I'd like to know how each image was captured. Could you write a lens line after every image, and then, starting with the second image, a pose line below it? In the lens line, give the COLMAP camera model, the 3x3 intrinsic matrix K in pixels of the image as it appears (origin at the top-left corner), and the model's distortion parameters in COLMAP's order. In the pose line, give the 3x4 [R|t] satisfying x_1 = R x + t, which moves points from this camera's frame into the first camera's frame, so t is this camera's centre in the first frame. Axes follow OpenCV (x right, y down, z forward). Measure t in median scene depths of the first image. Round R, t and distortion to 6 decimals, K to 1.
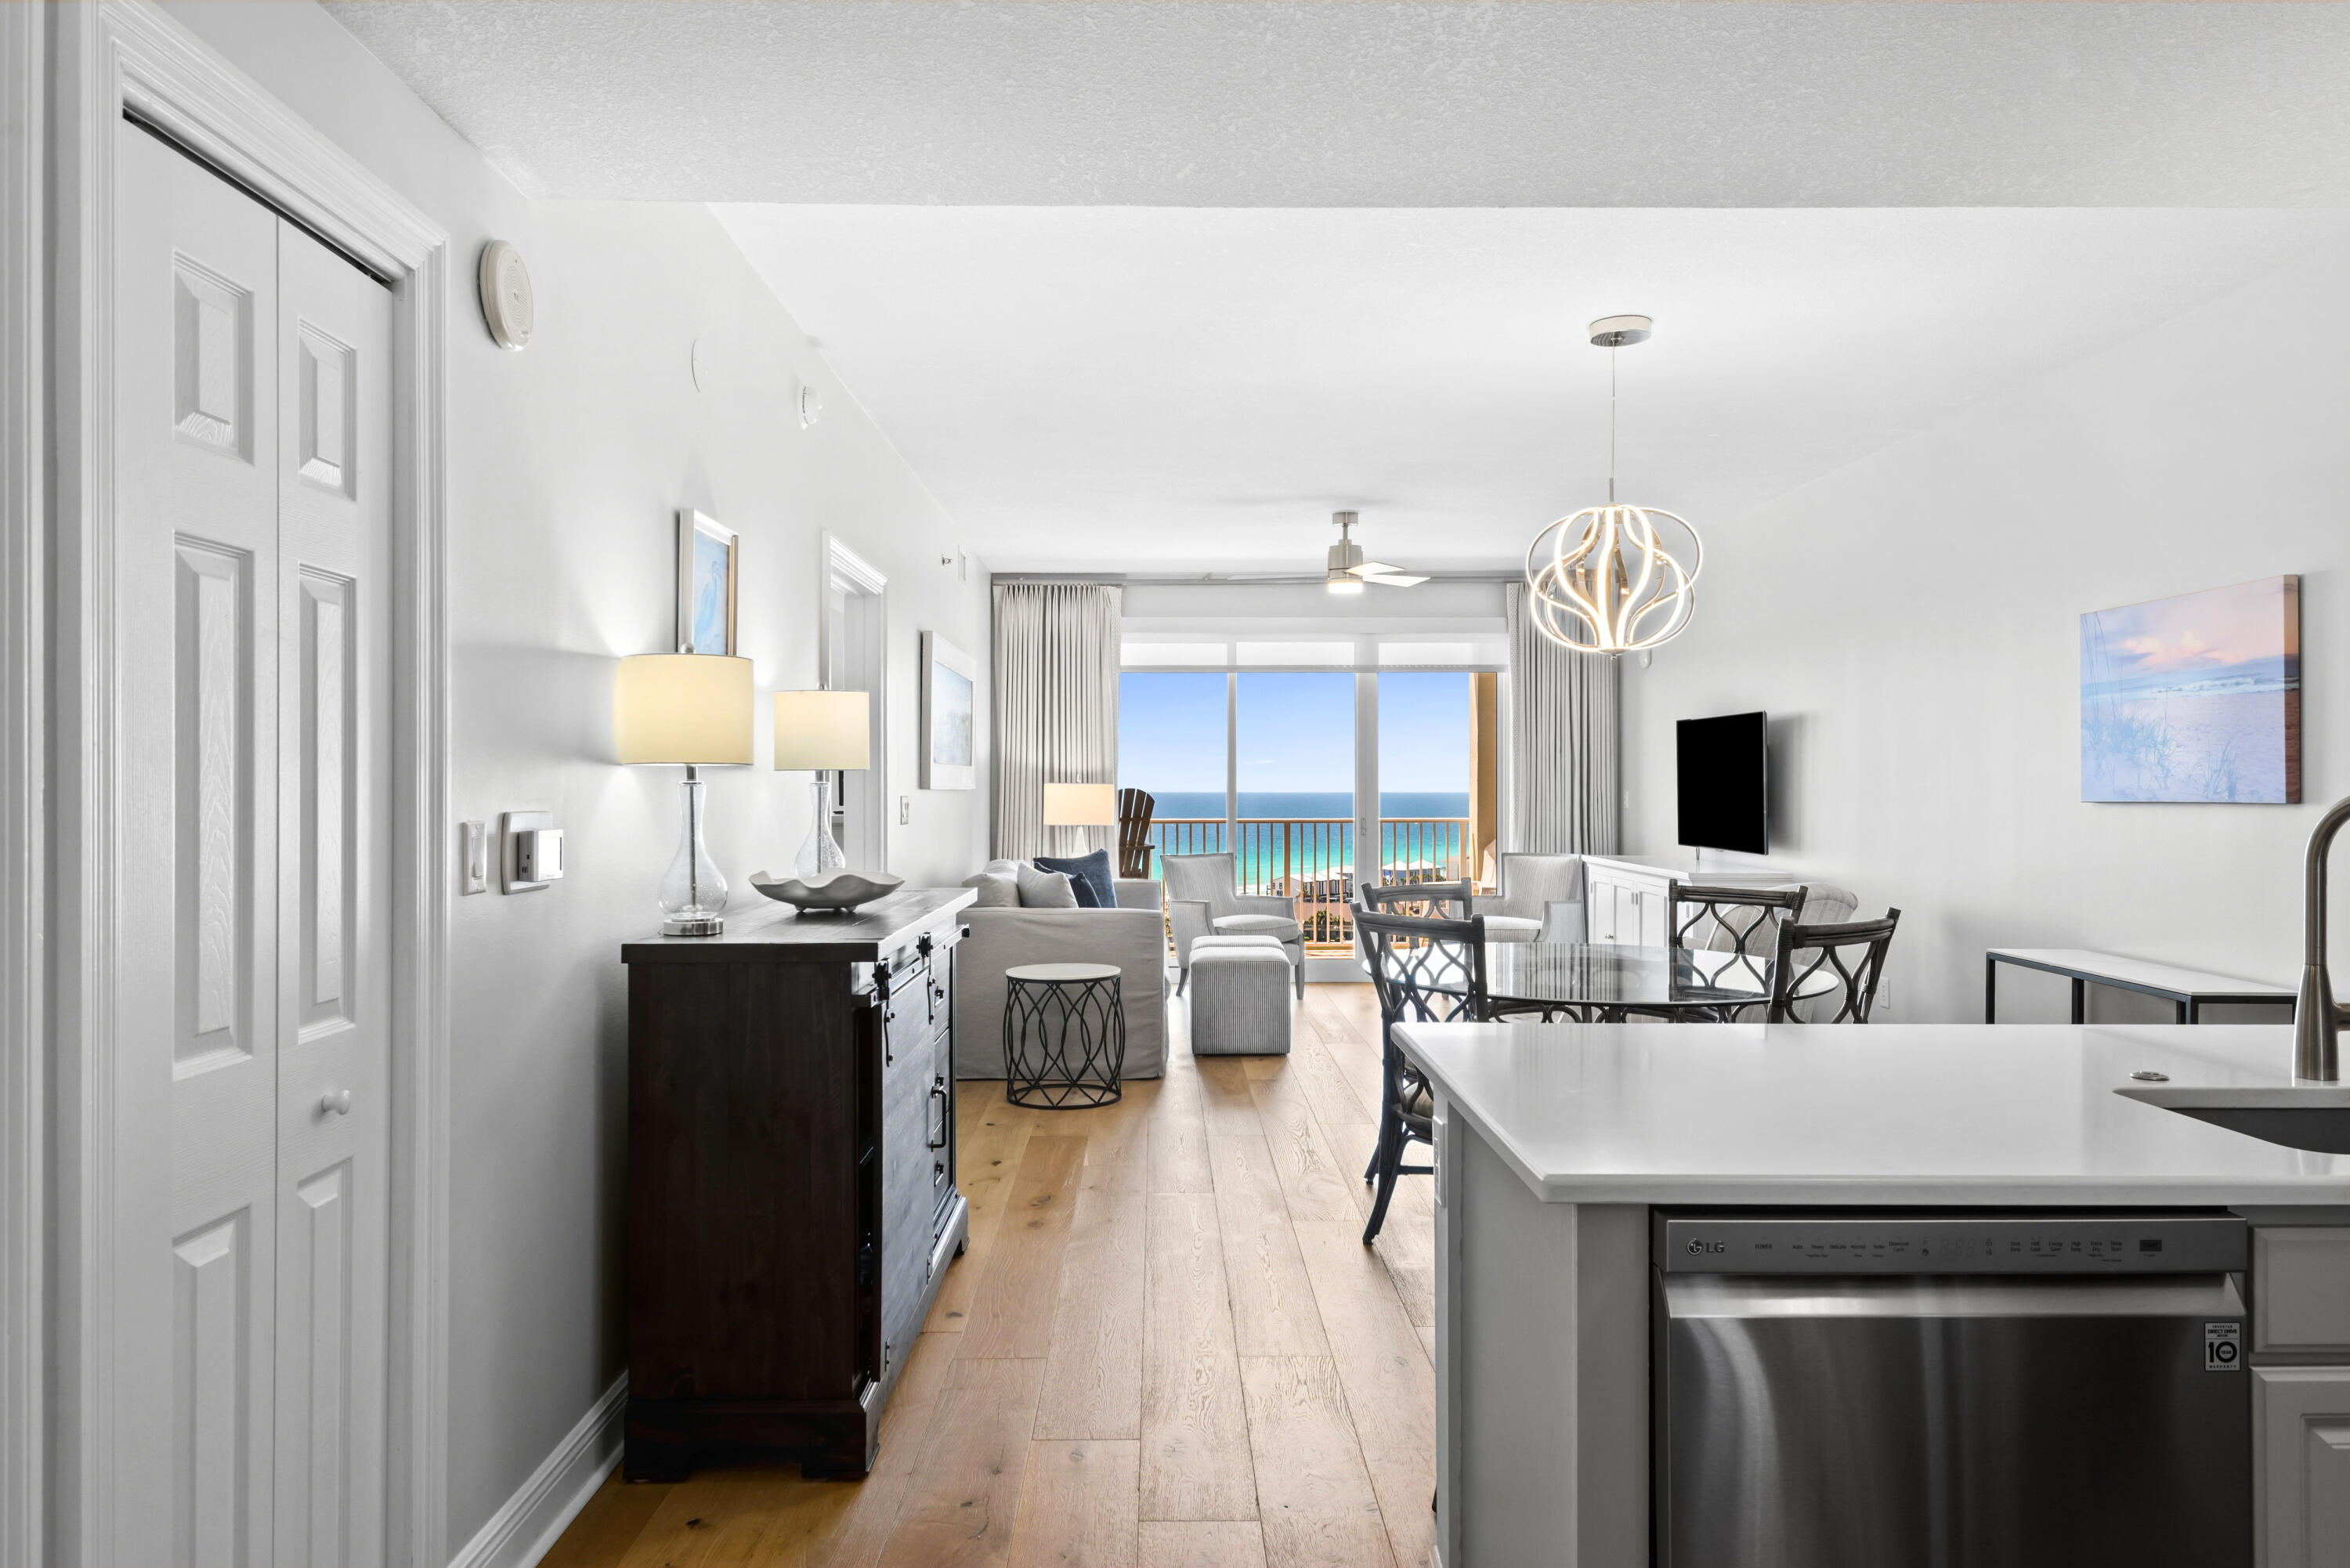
lens RADIAL K [[1553.7, 0, 1176.7], [0, 1553.7, 779.4], [0, 0, 1]] dist [0.006257, -0.000181]
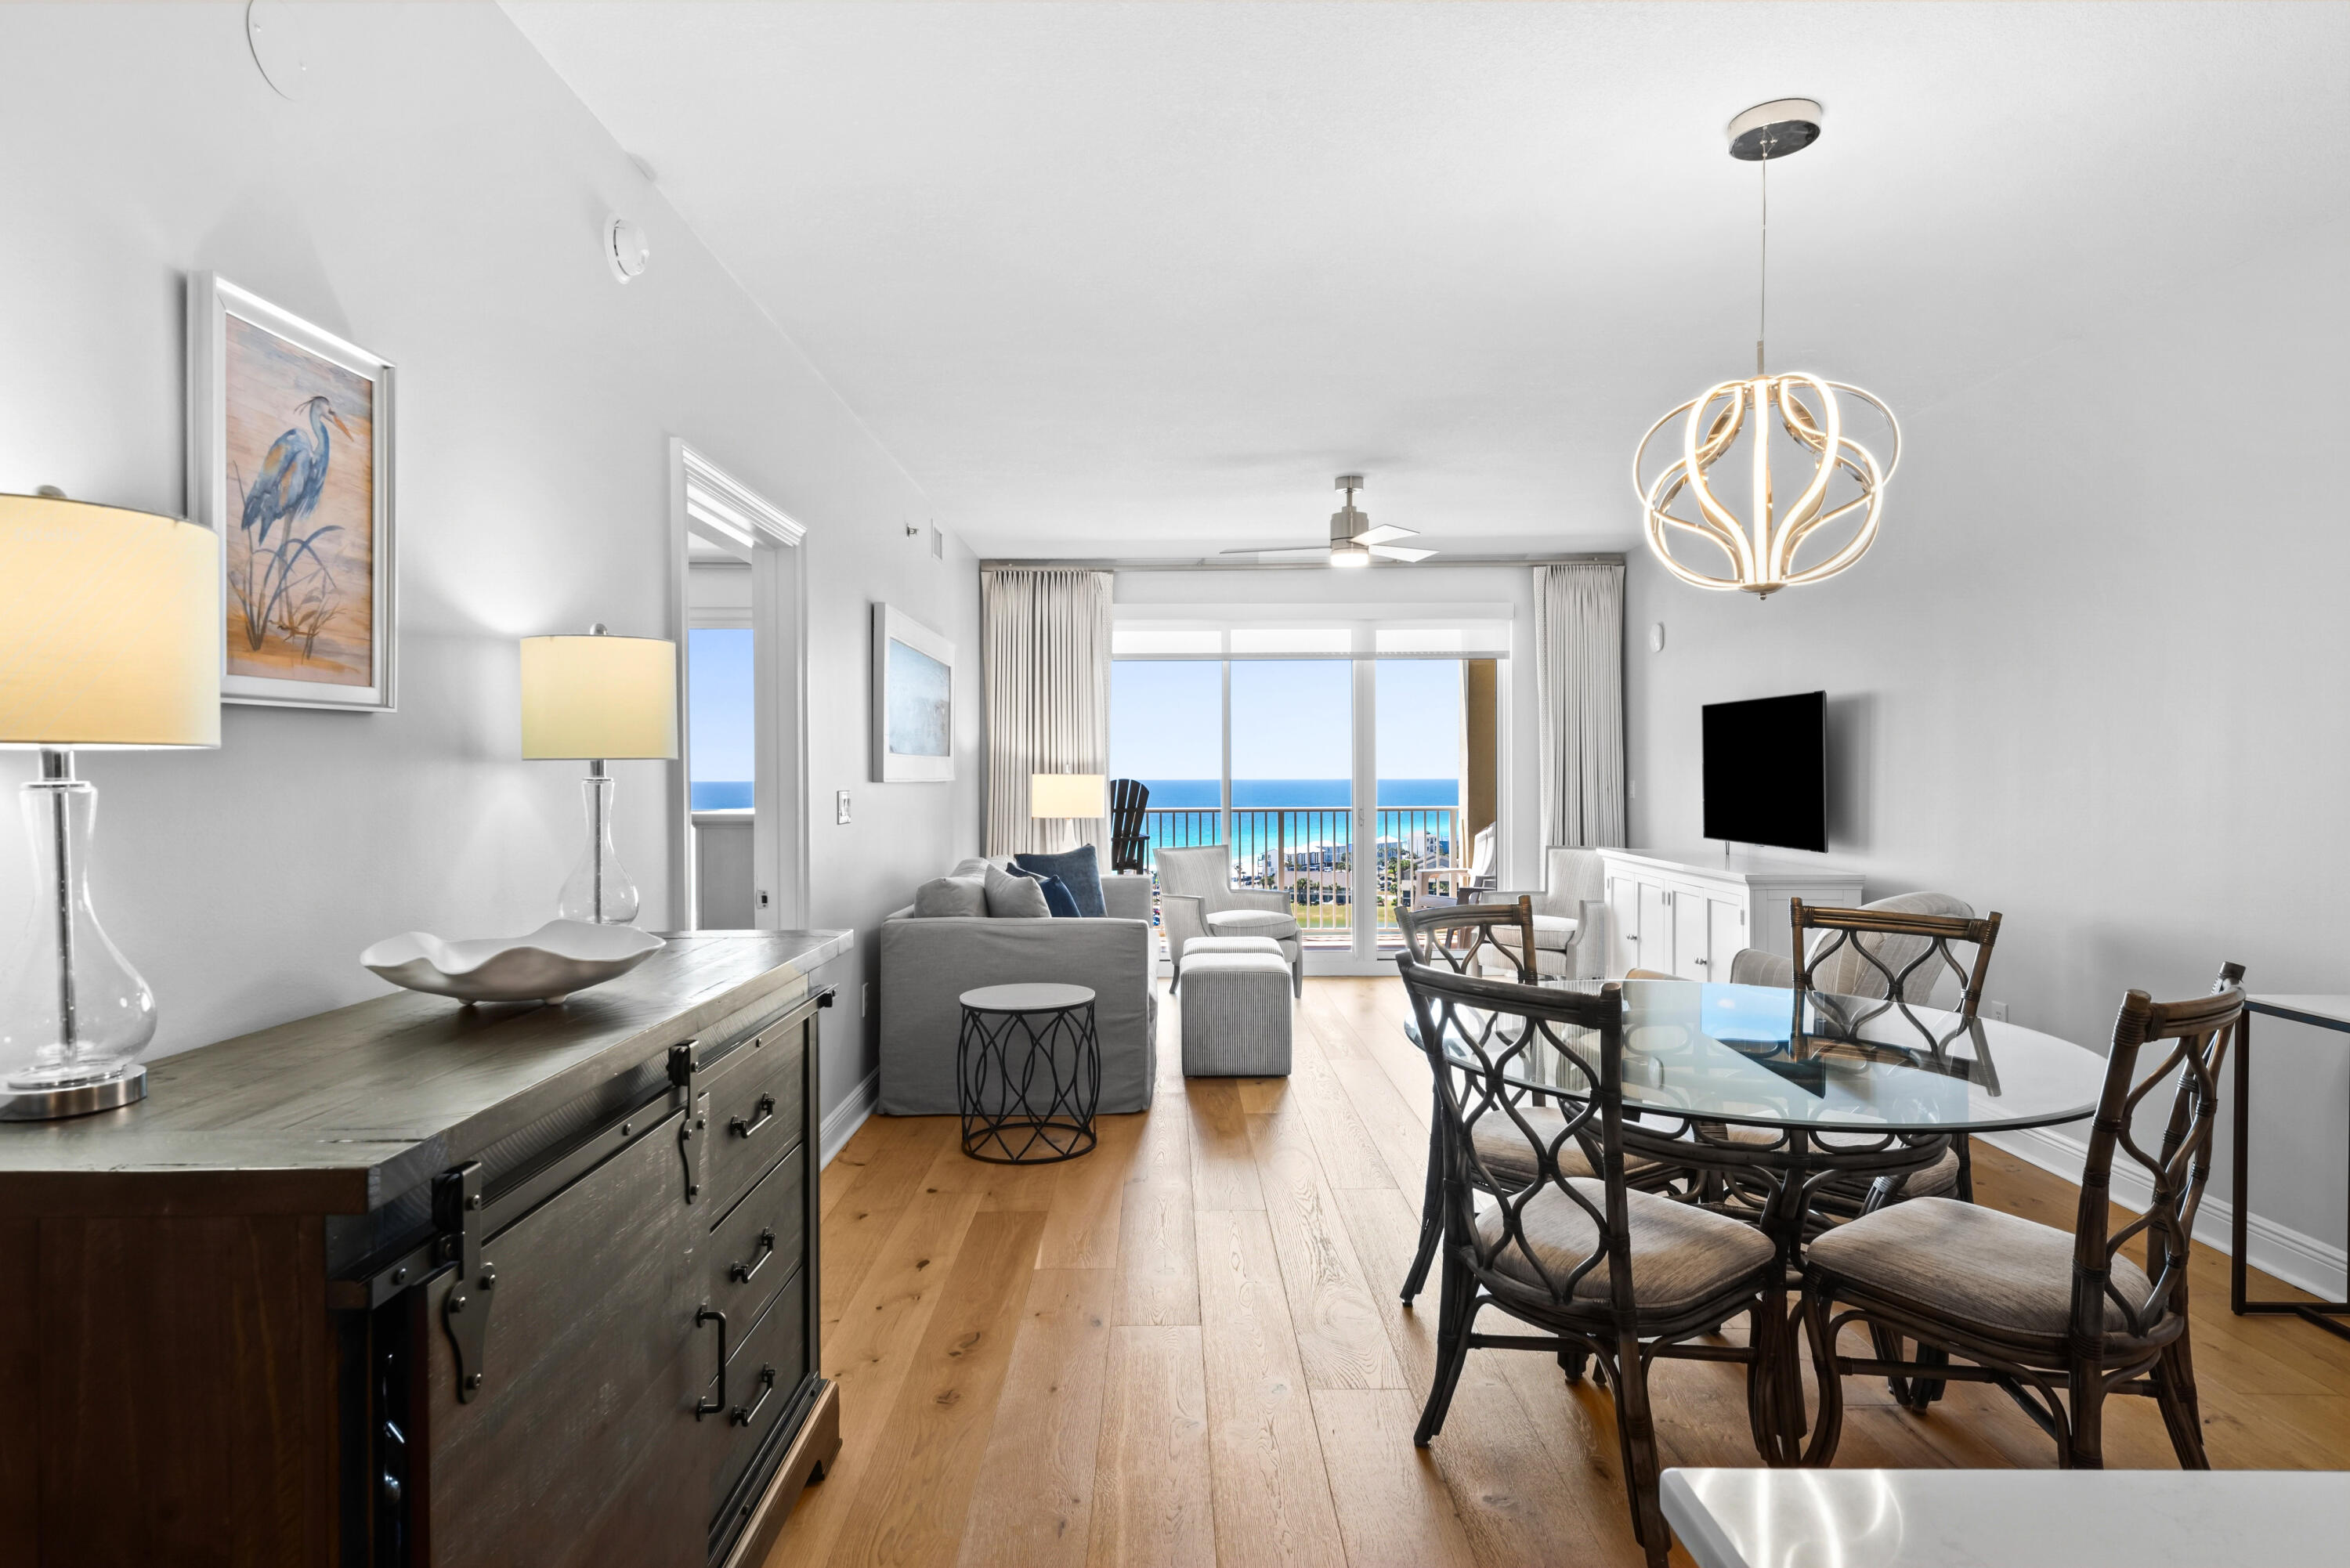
lens RADIAL K [[1283.3, 0, 1177.1], [0, 1283.3, 781.8], [0, 0, 1]] dist [0.030938, 0.000986]
pose [[0.999982, -0.003582, -0.004838, 0.011702], [0.003631, 0.999943, 0.010082, -0.000726], [0.004802, -0.010100, 0.999937, 0.270649]]
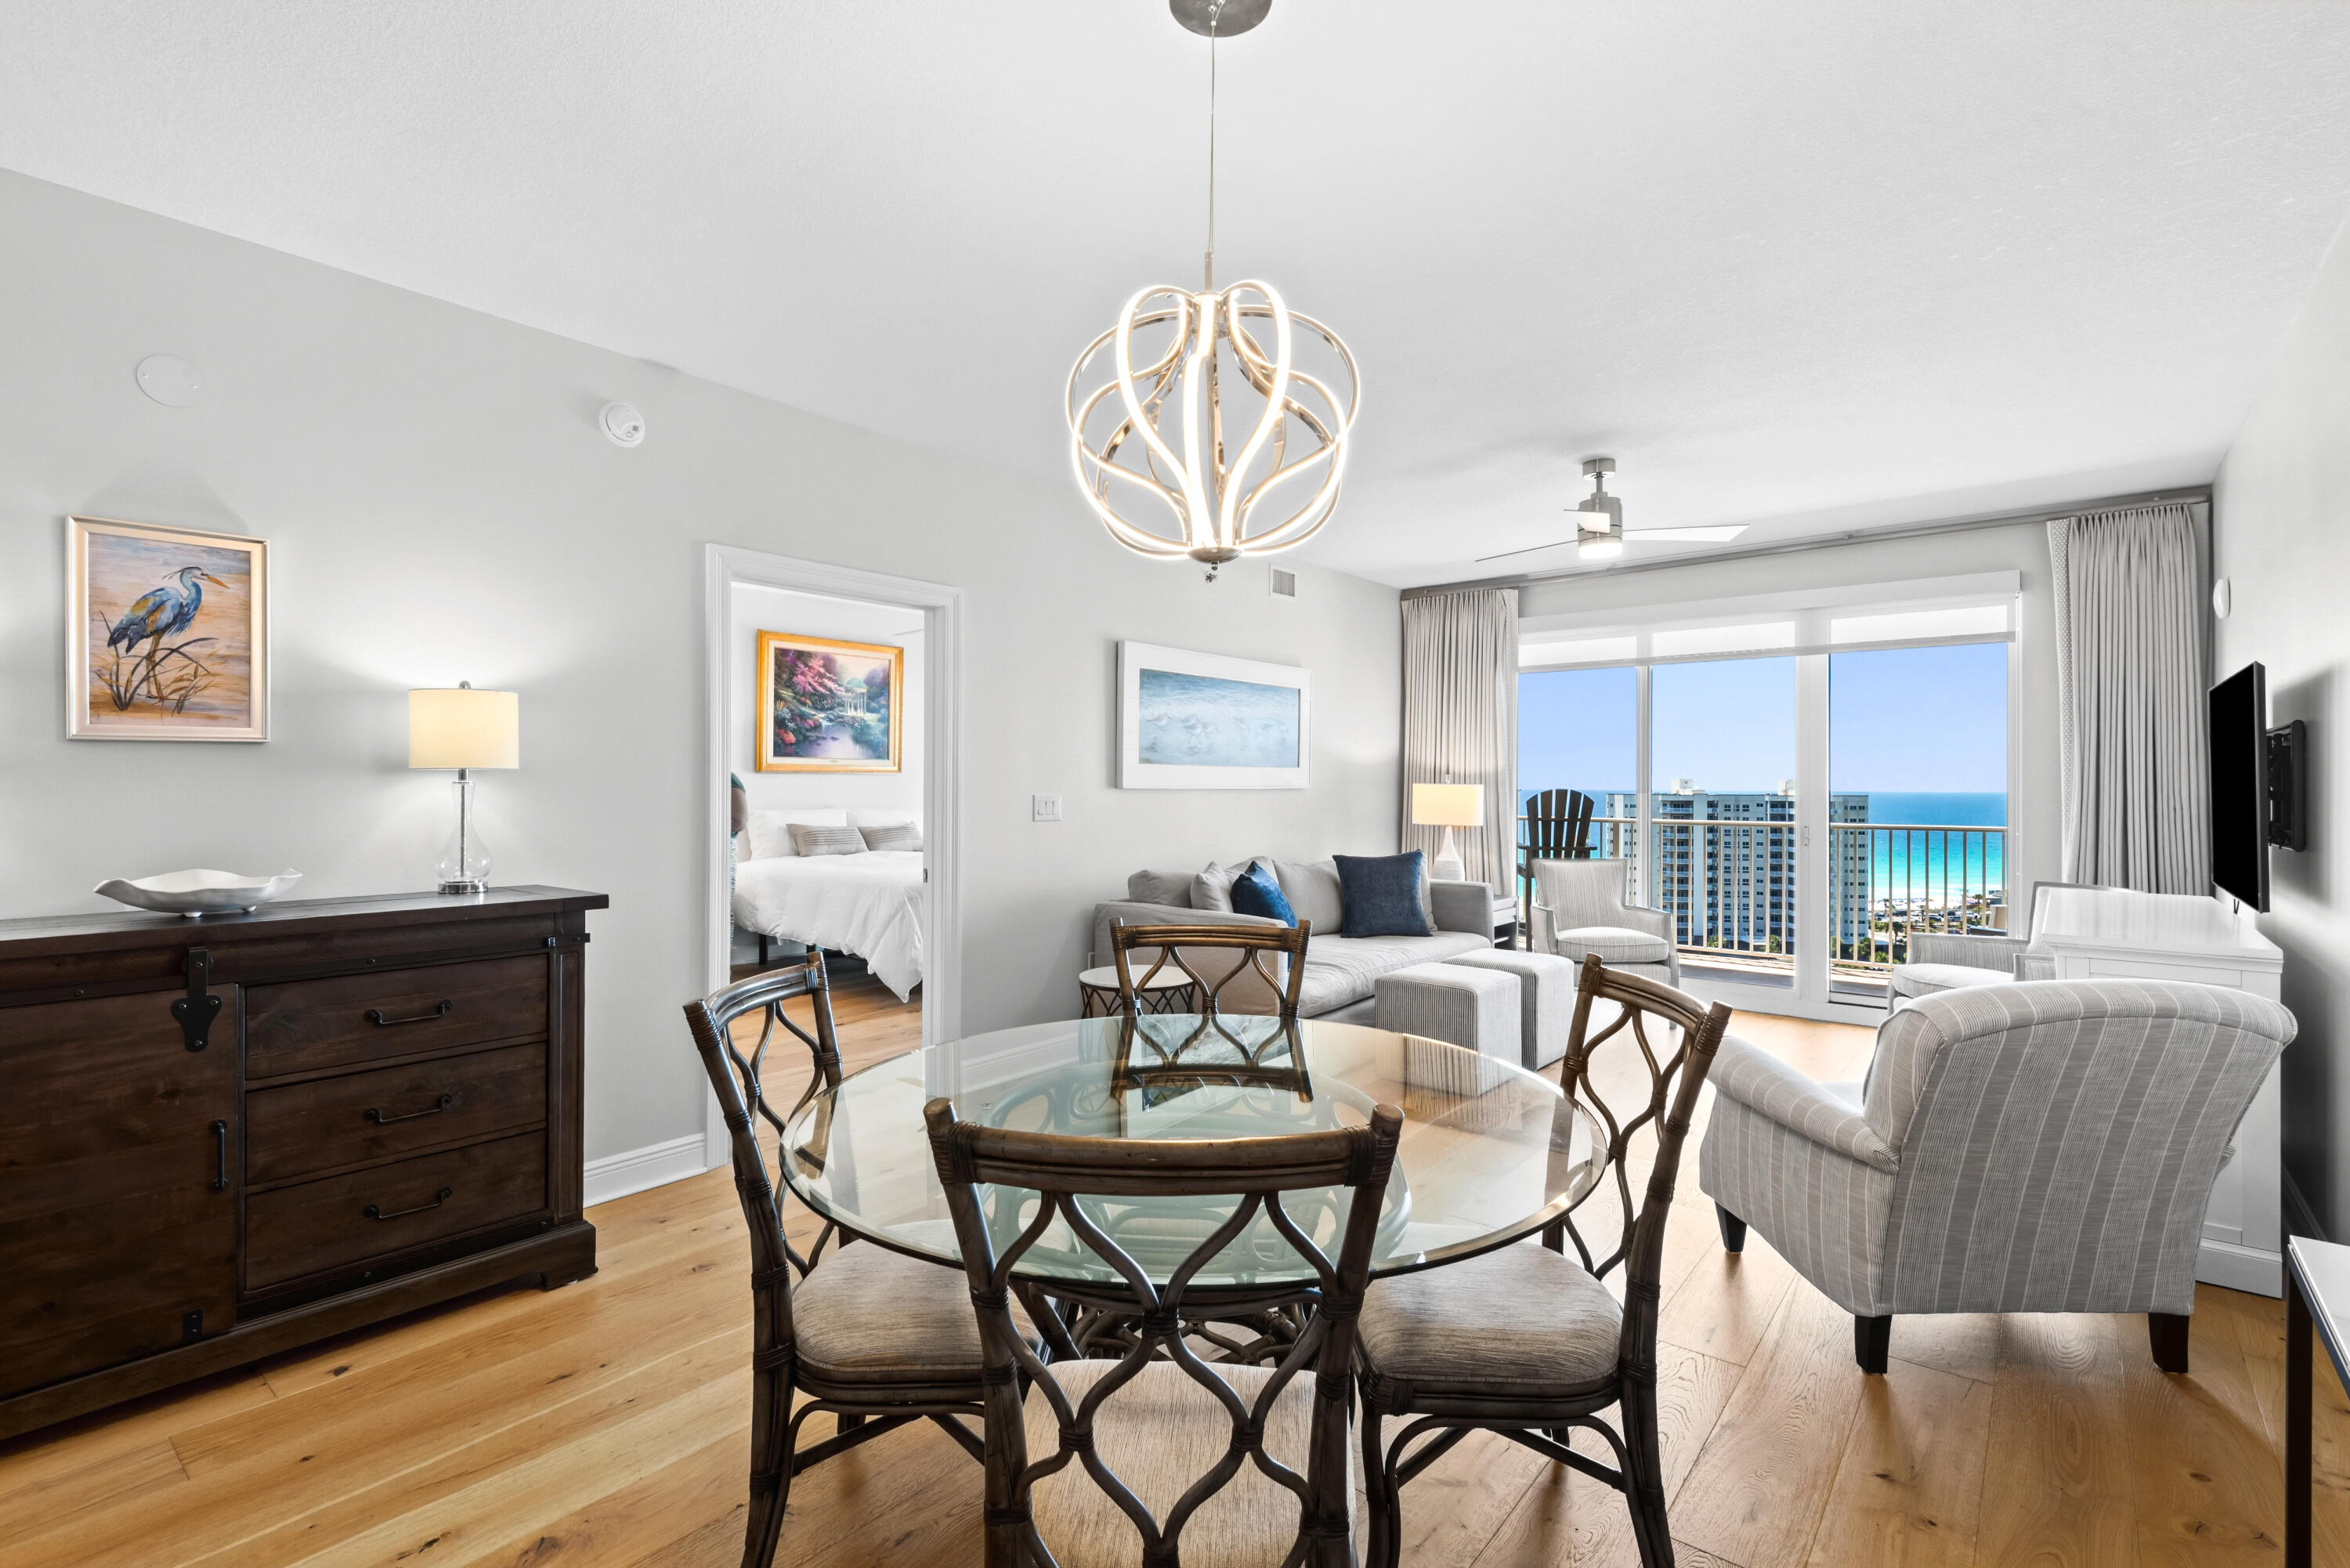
lens RADIAL K [[1093.8, 0, 1163.9], [0, 1093.8, 774.8], [0, 0, 1]] dist [0.000899, -0.005777]
pose [[0.765523, -0.002564, -0.643403, 0.340703], [-0.001054, 0.999986, -0.005240, 0.000314], [0.643408, 0.004689, 0.765509, 0.448092]]
